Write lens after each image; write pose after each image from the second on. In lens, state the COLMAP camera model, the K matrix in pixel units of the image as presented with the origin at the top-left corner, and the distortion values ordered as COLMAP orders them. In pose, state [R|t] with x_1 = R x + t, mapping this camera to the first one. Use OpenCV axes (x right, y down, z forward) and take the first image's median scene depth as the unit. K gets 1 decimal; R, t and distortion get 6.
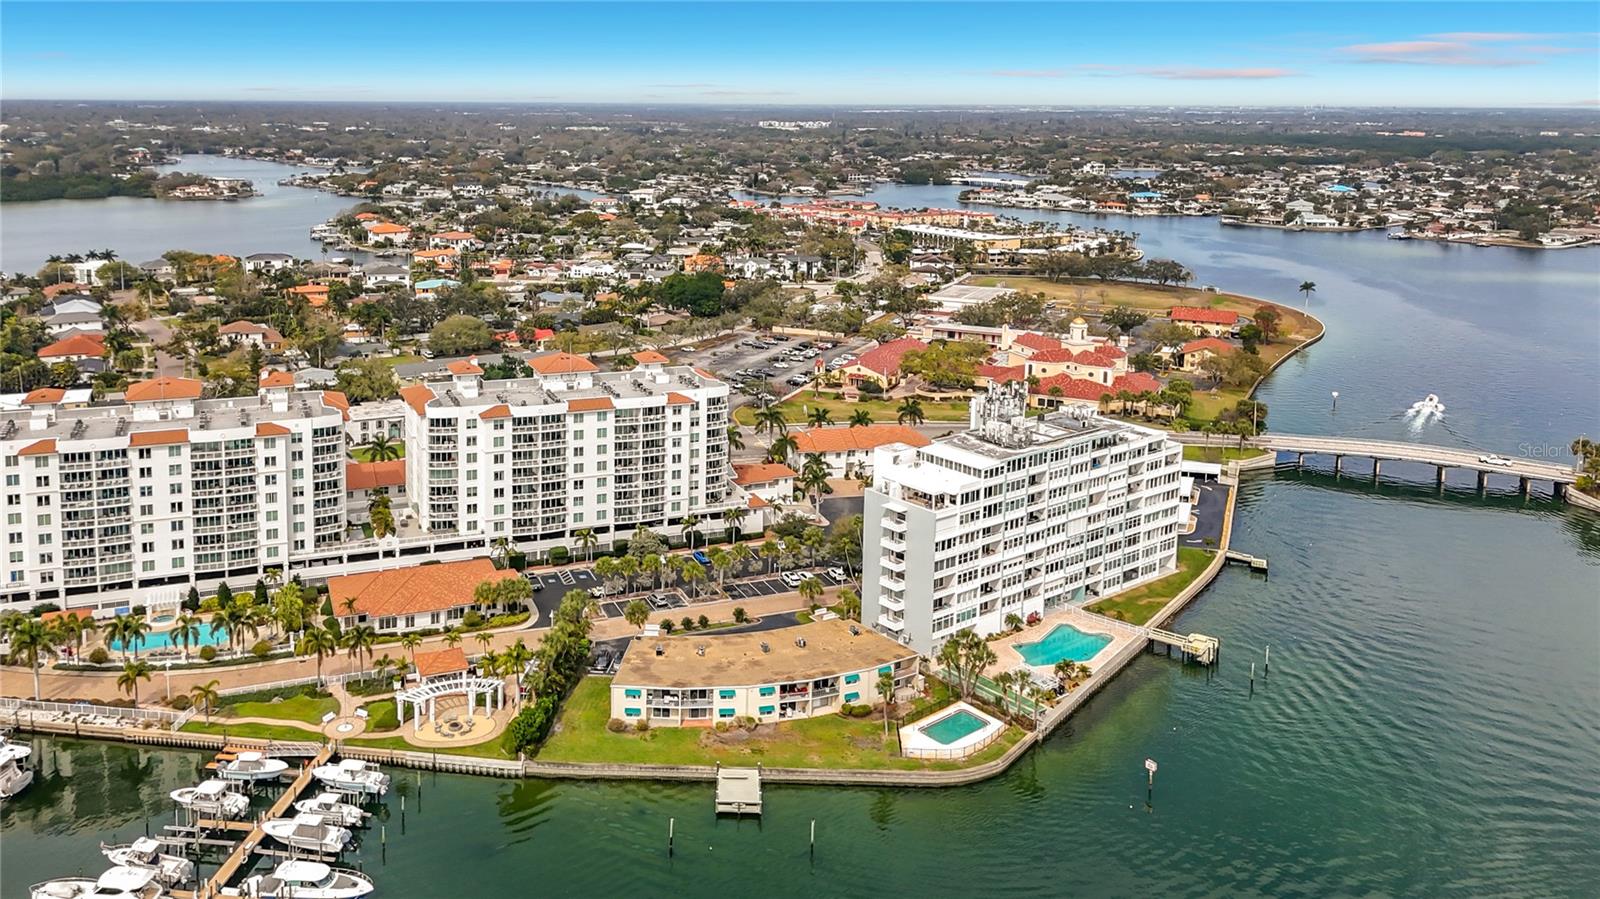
lens RADIAL K [[1207.6, 0, 682.2], [0, 1207.6, 309.8], [0, 0, 1]] dist [0.058404, -0.050376]
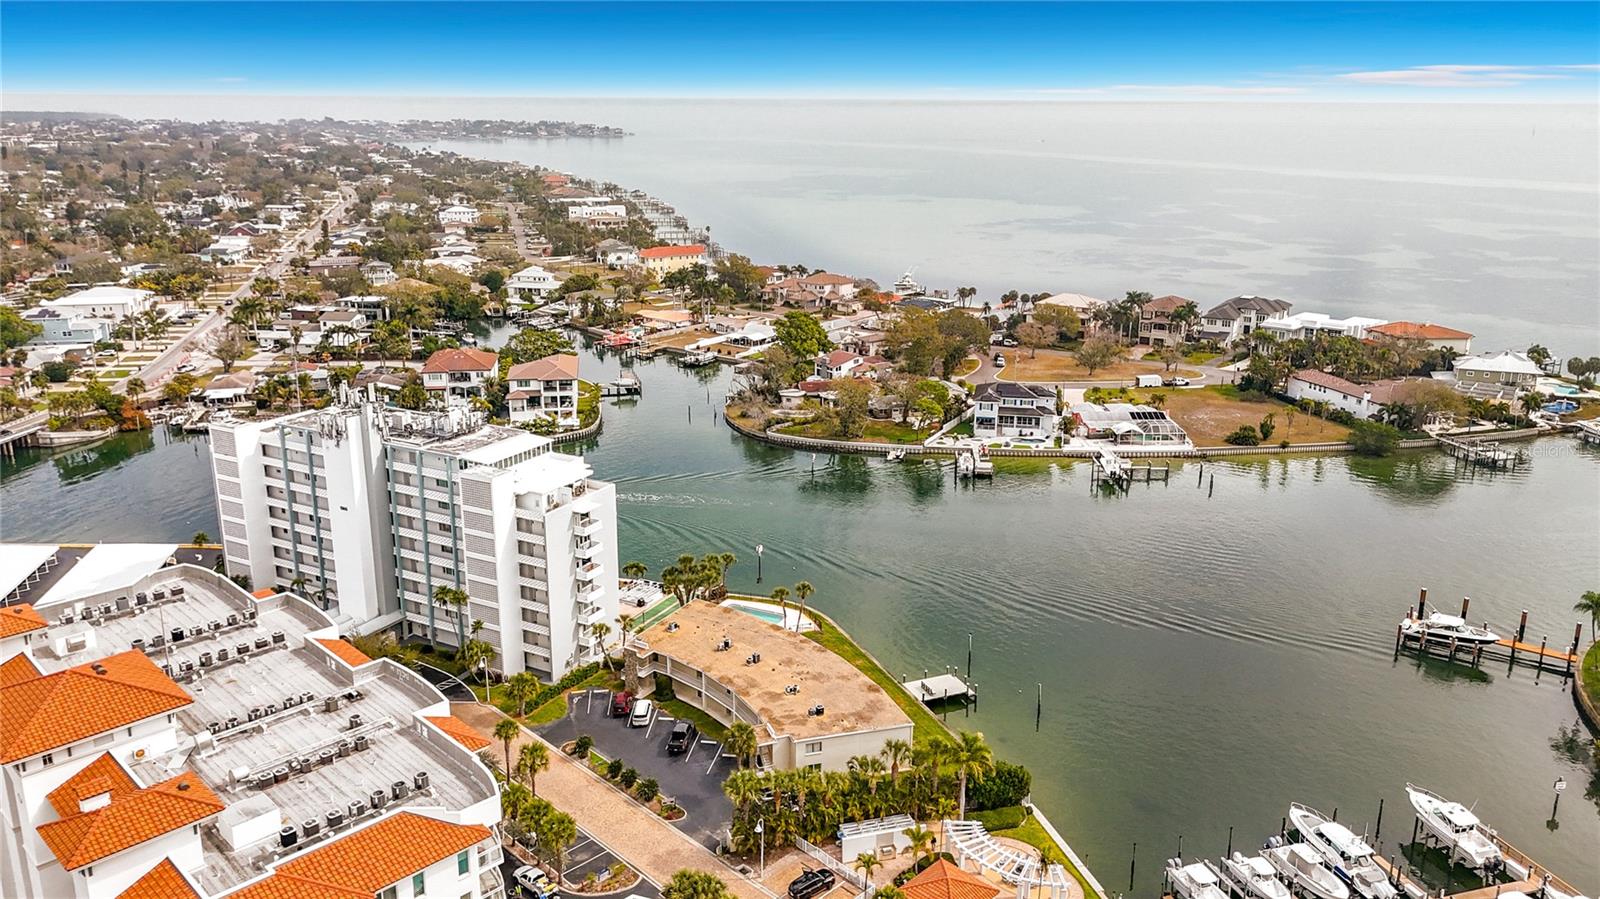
lens RADIAL K [[1207.6, 0, 821.6], [0, 1207.6, 406.4], [0, 0, 1]] dist [0.058404, -0.050376]
pose [[-0.444458, -0.233203, 0.864912, -0.570423], [0.140280, 0.935489, 0.324319, -0.146440], [-0.884748, 0.265476, -0.383072, 1.057734]]
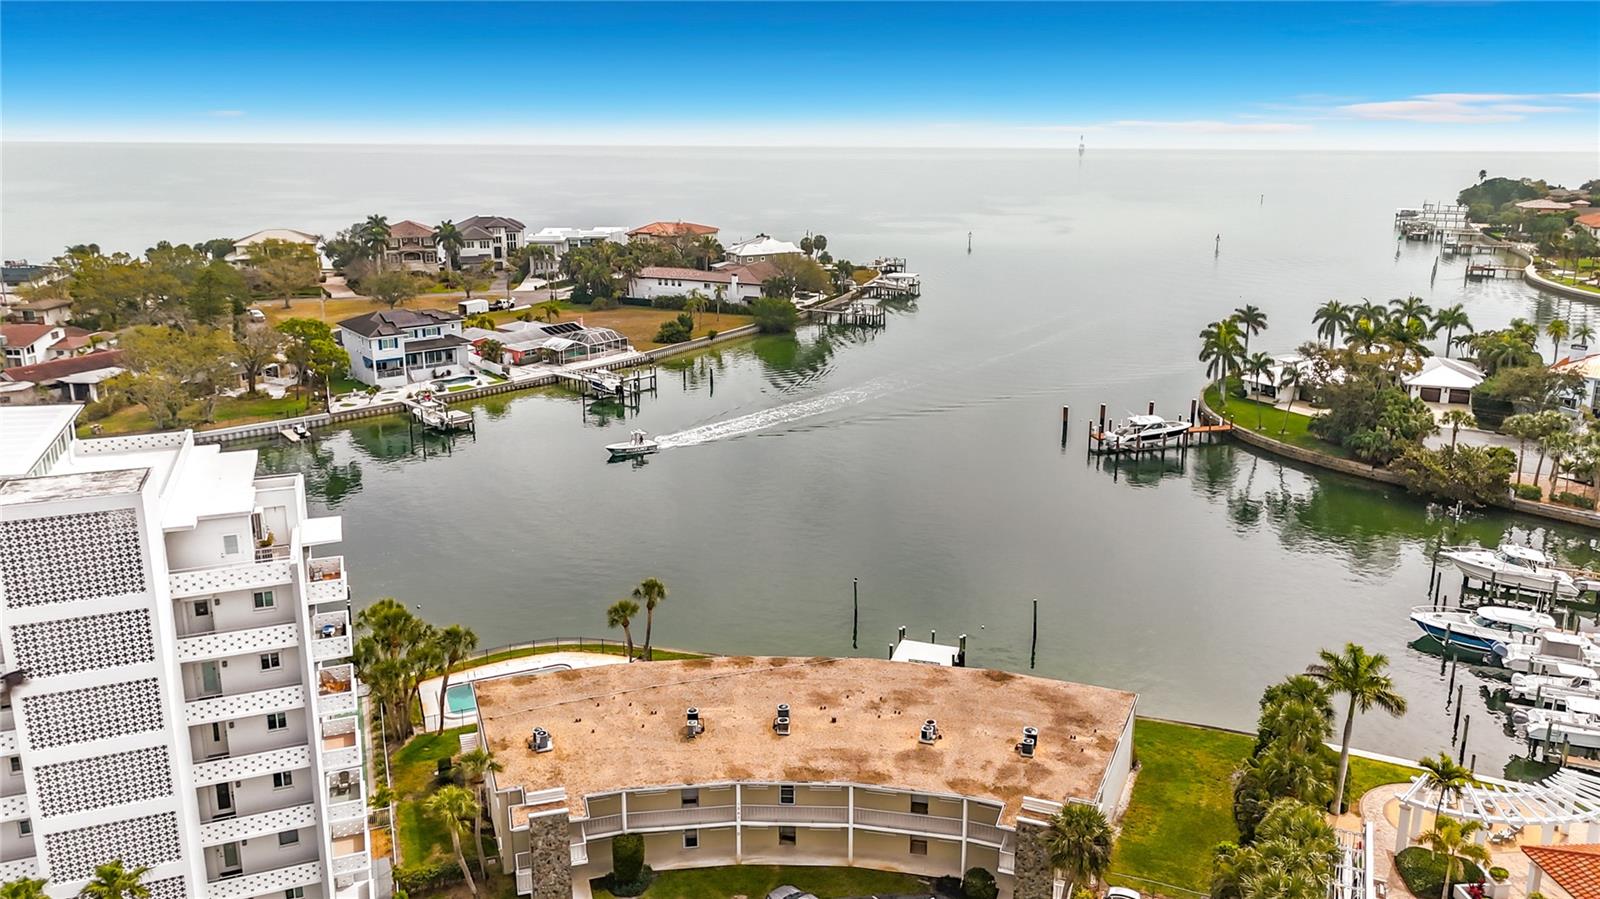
lens RADIAL K [[1207.6, 0, 794.8], [0, 1207.6, 386.0], [0, 0, 1]] dist [0.058404, -0.050376]
pose [[-0.963500, -0.072514, 0.257699, -0.032831], [0.032921, 0.923215, 0.382872, -0.002895], [-0.265675, 0.377381, -0.887130, 1.144523]]
